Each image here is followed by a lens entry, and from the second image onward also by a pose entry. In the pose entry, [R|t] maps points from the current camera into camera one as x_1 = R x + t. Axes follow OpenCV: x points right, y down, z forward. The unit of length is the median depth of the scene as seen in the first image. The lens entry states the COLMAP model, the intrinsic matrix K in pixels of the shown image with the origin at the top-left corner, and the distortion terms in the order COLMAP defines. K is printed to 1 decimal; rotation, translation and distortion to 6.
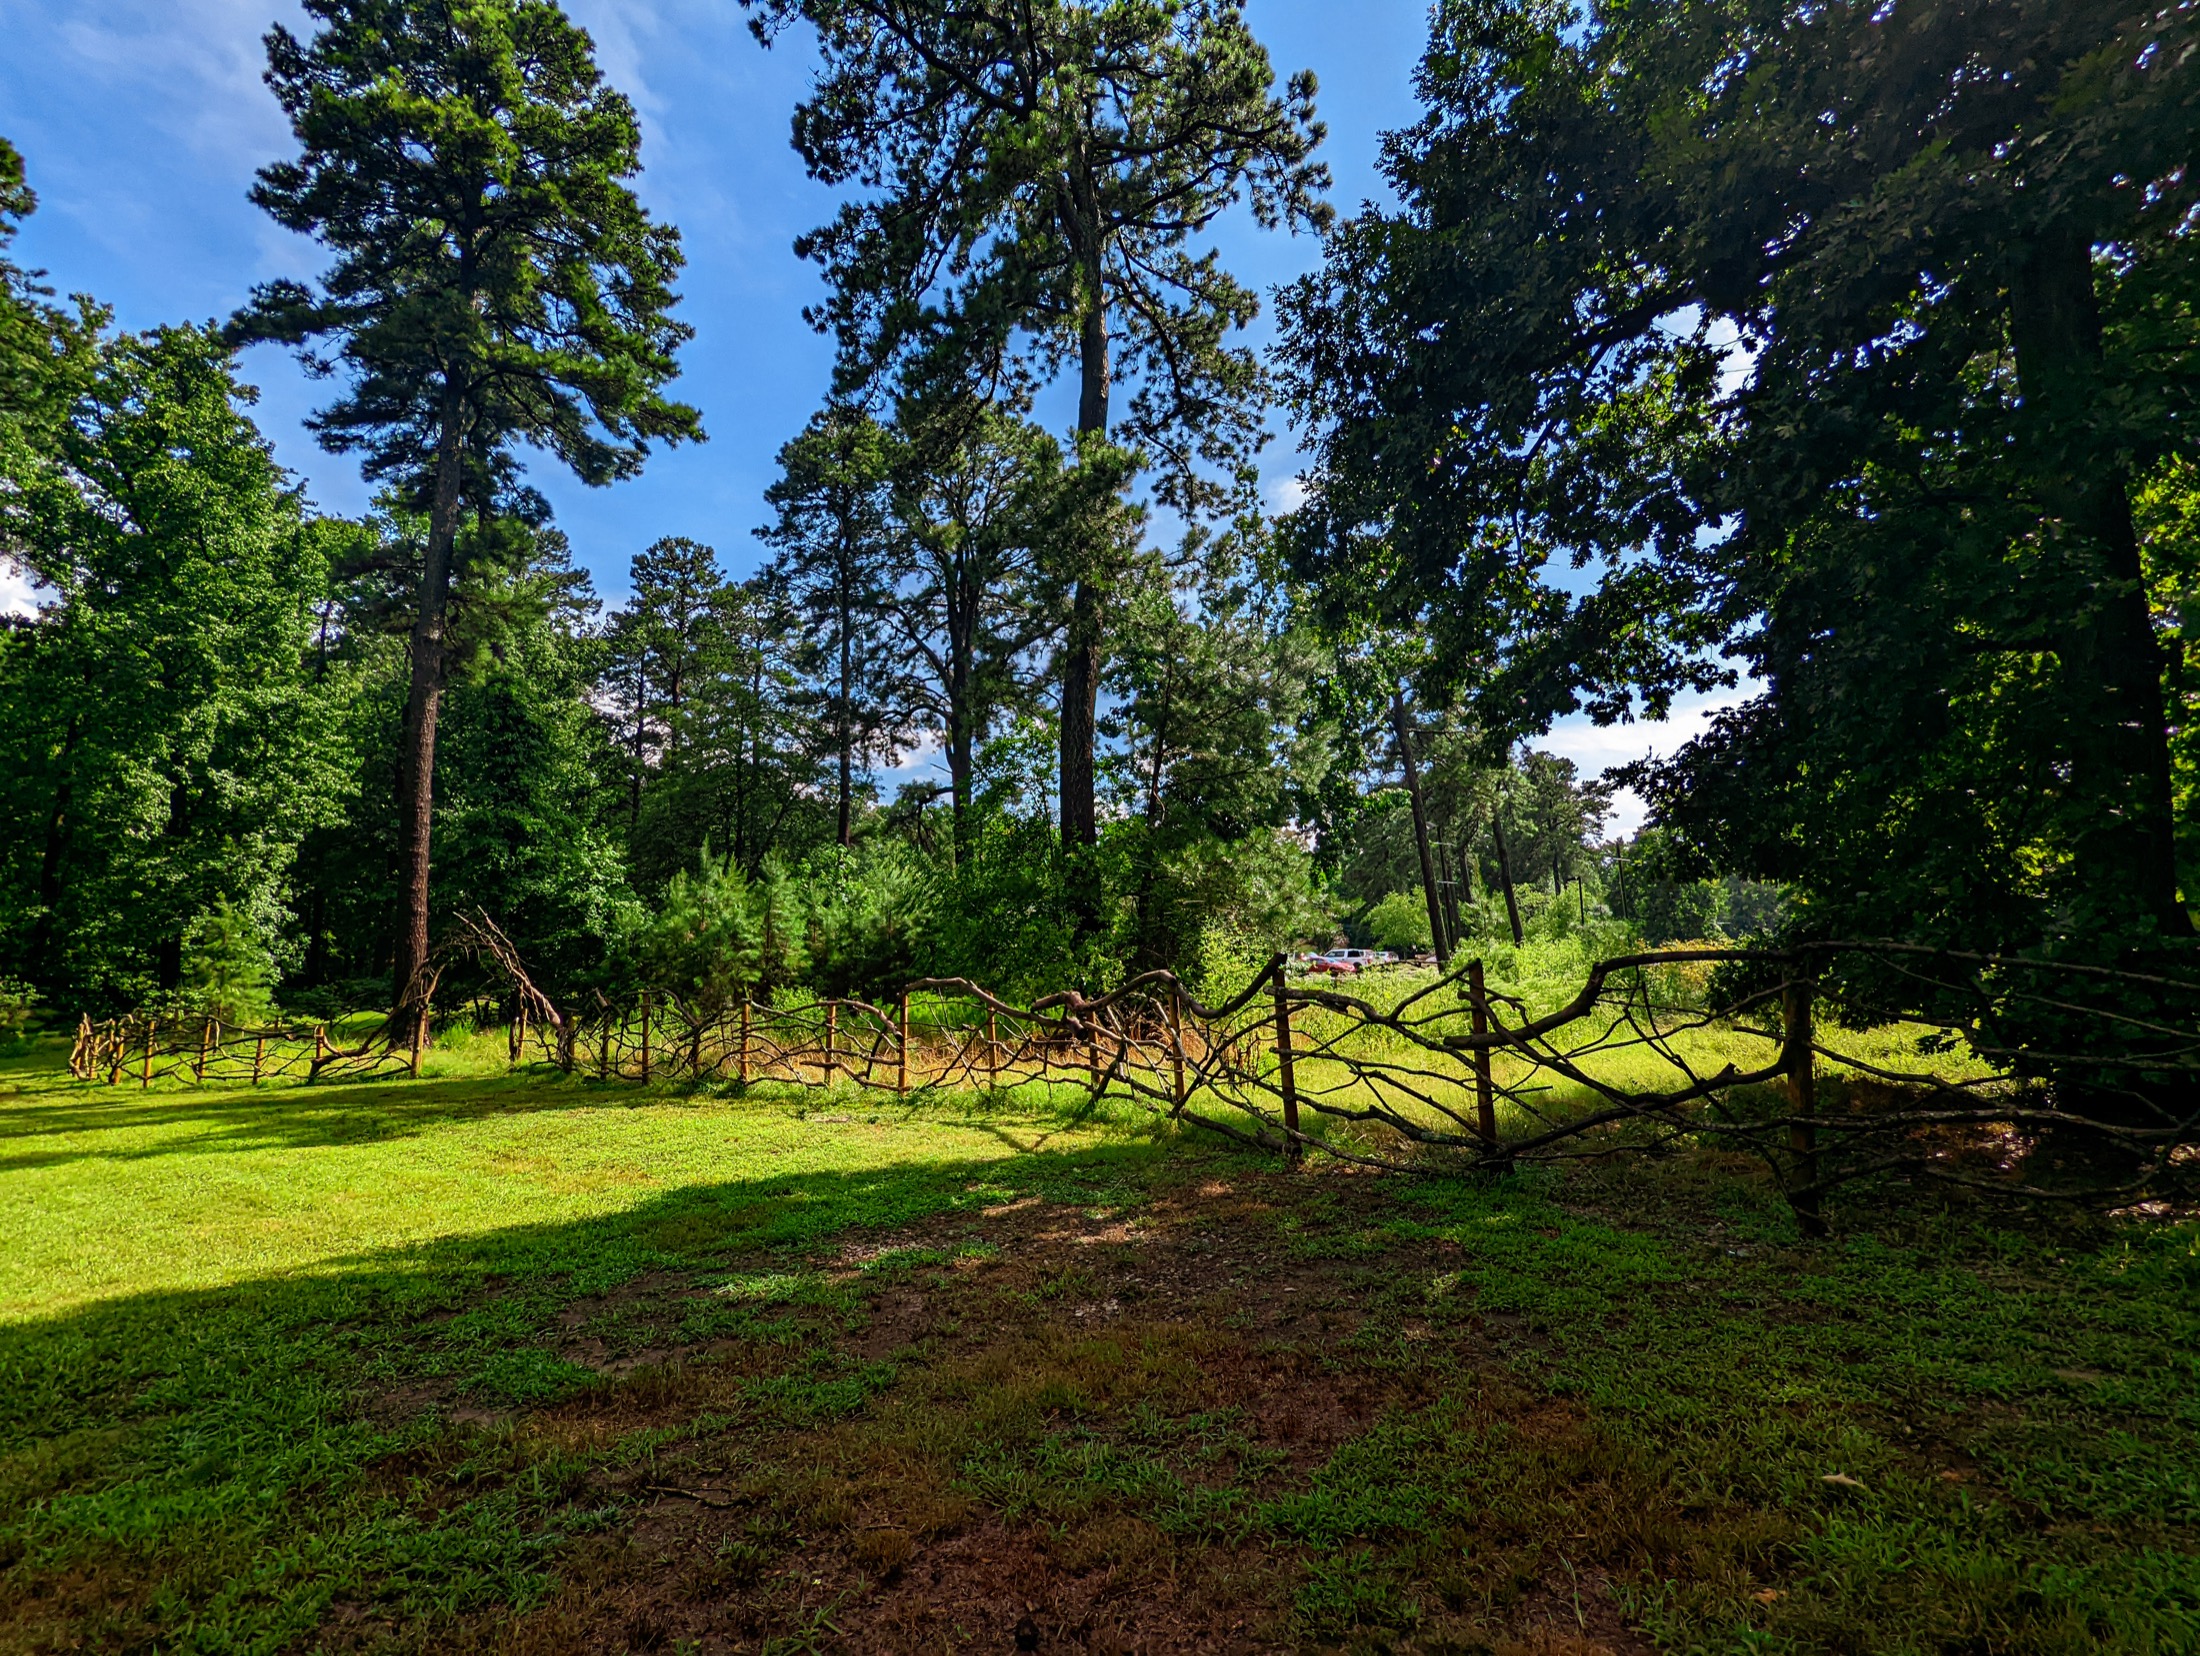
lens RADIAL K [[1040.5, 0, 1089.8], [0, 1040.5, 827.1], [0, 0, 1]] dist [0.016132, 0.001283]
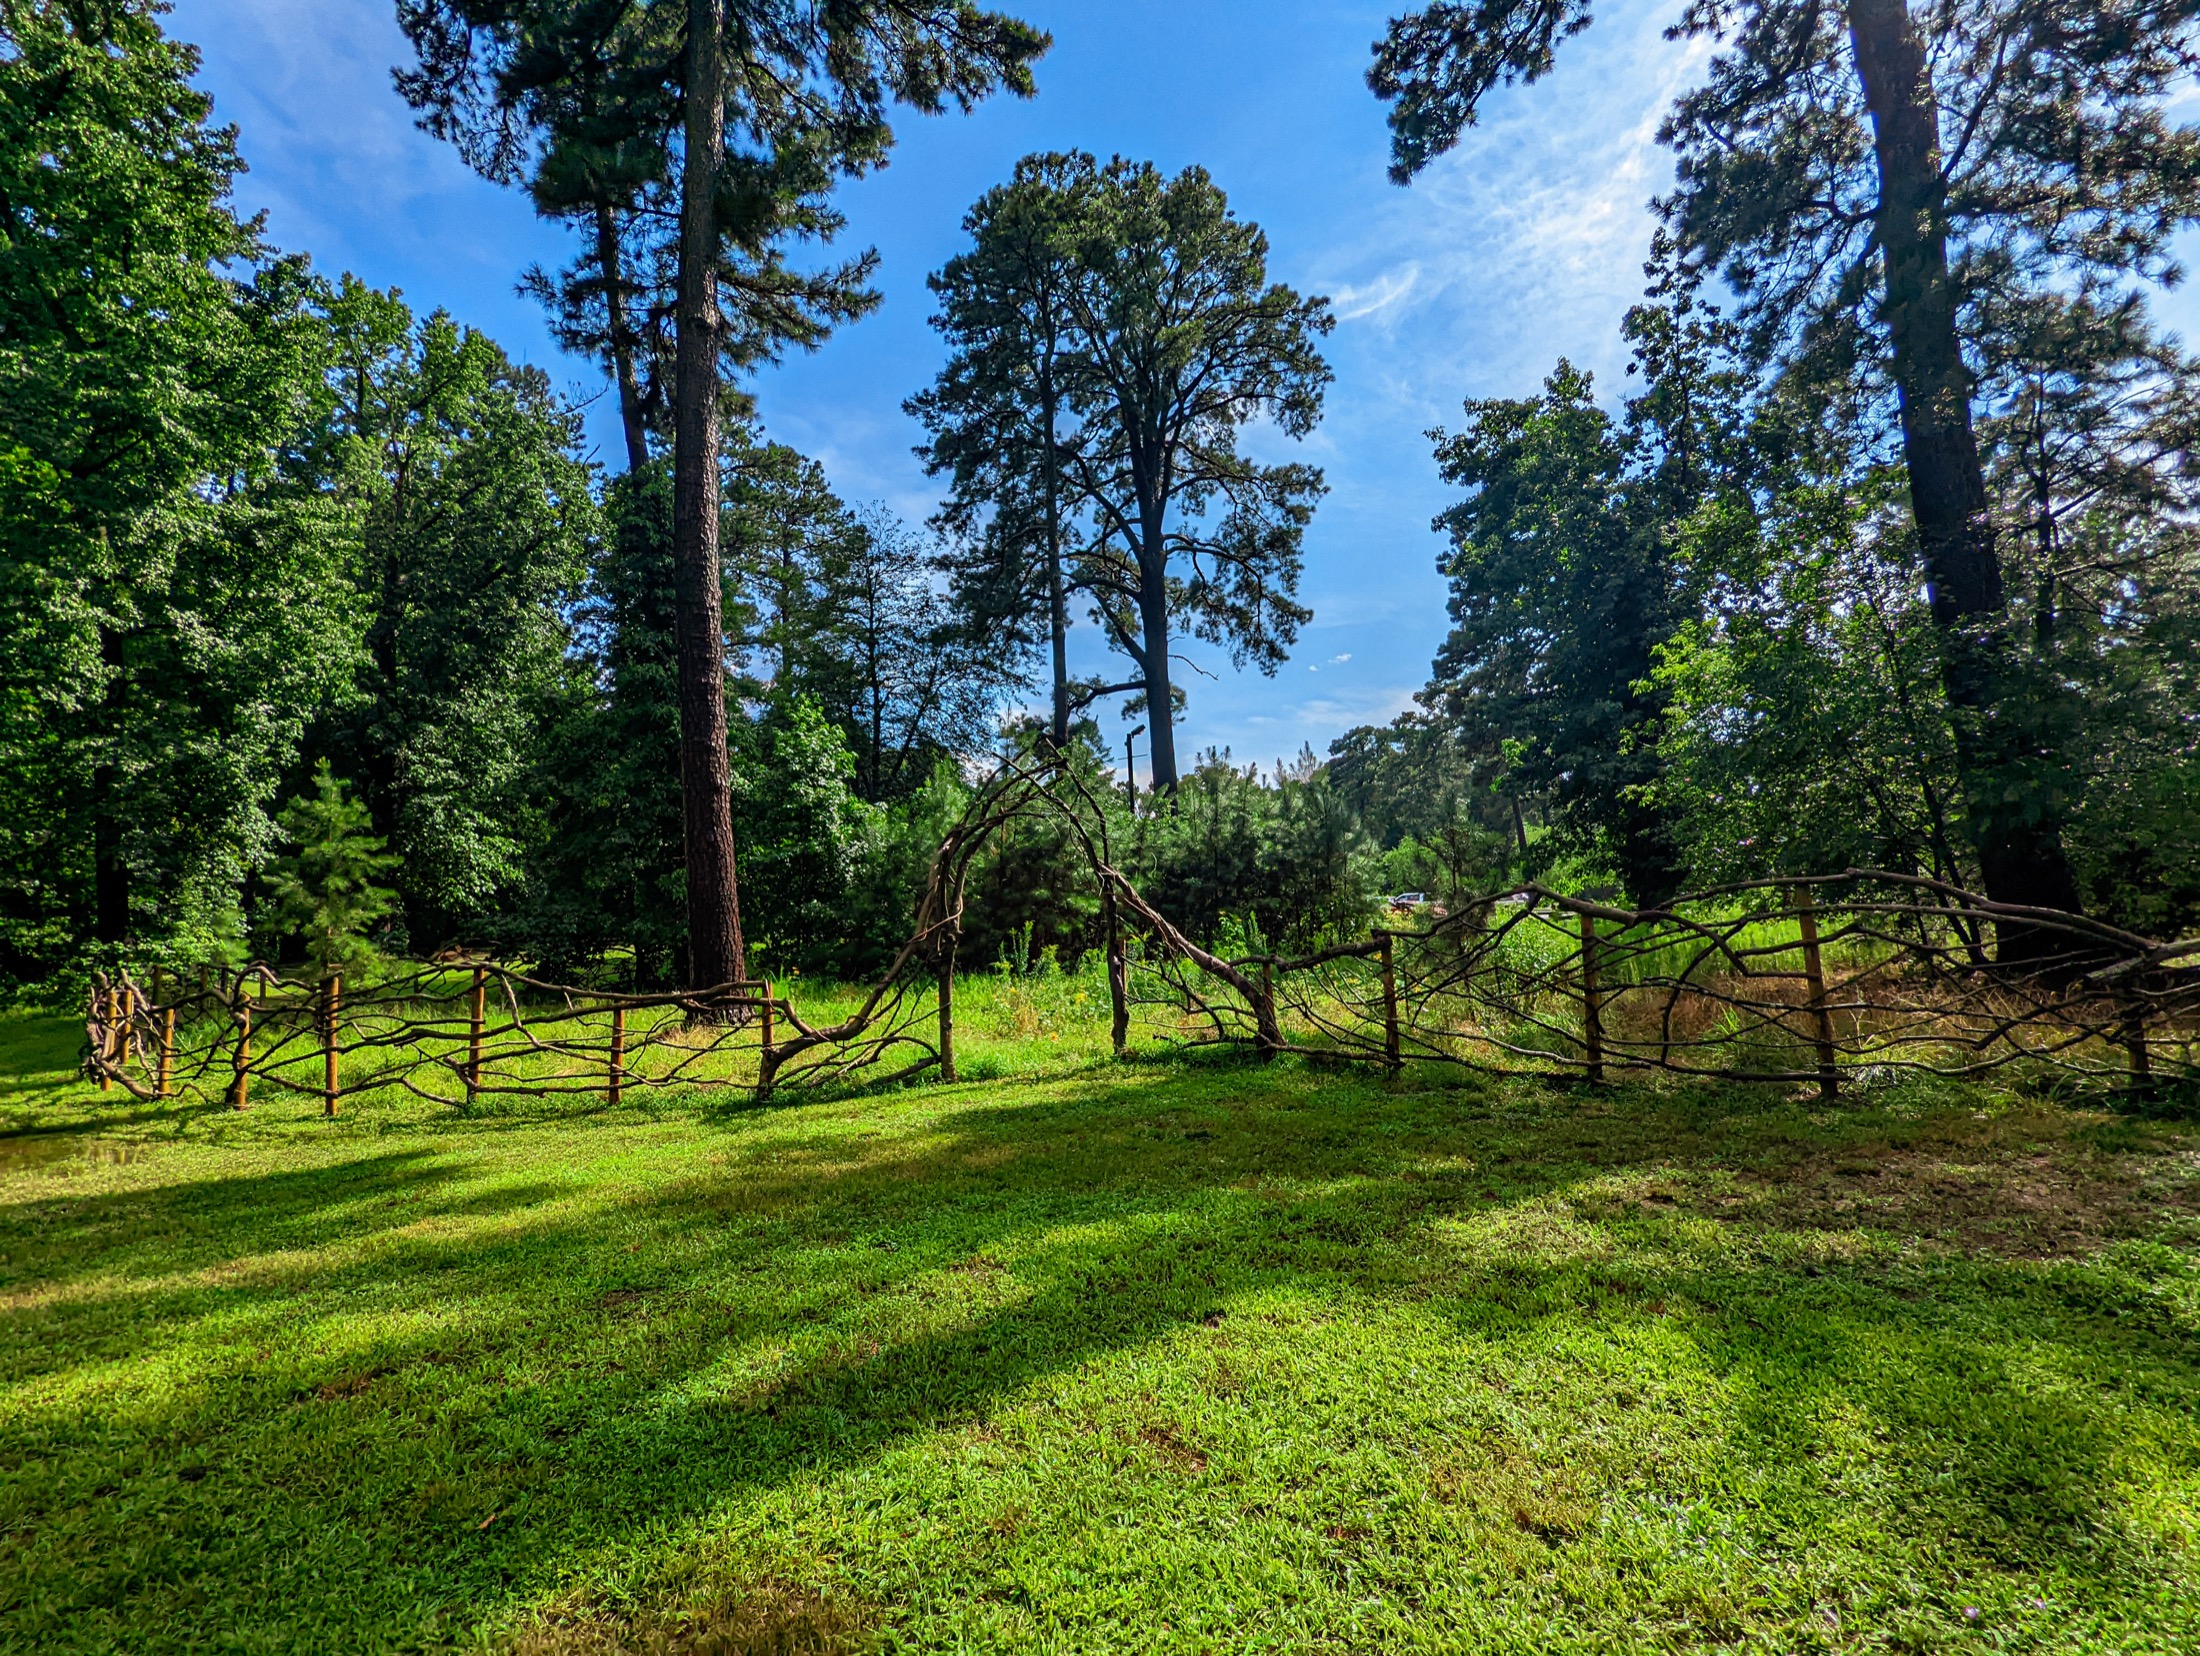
lens RADIAL K [[1040.5, 0, 1089.8], [0, 1040.5, 827.1], [0, 0, 1]] dist [0.016132, 0.001283]
pose [[0.993085, -0.001404, 0.117390, -0.351044], [-0.003308, 0.999197, 0.039935, 0.055007], [-0.117351, -0.040048, 0.992283, 0.280770]]
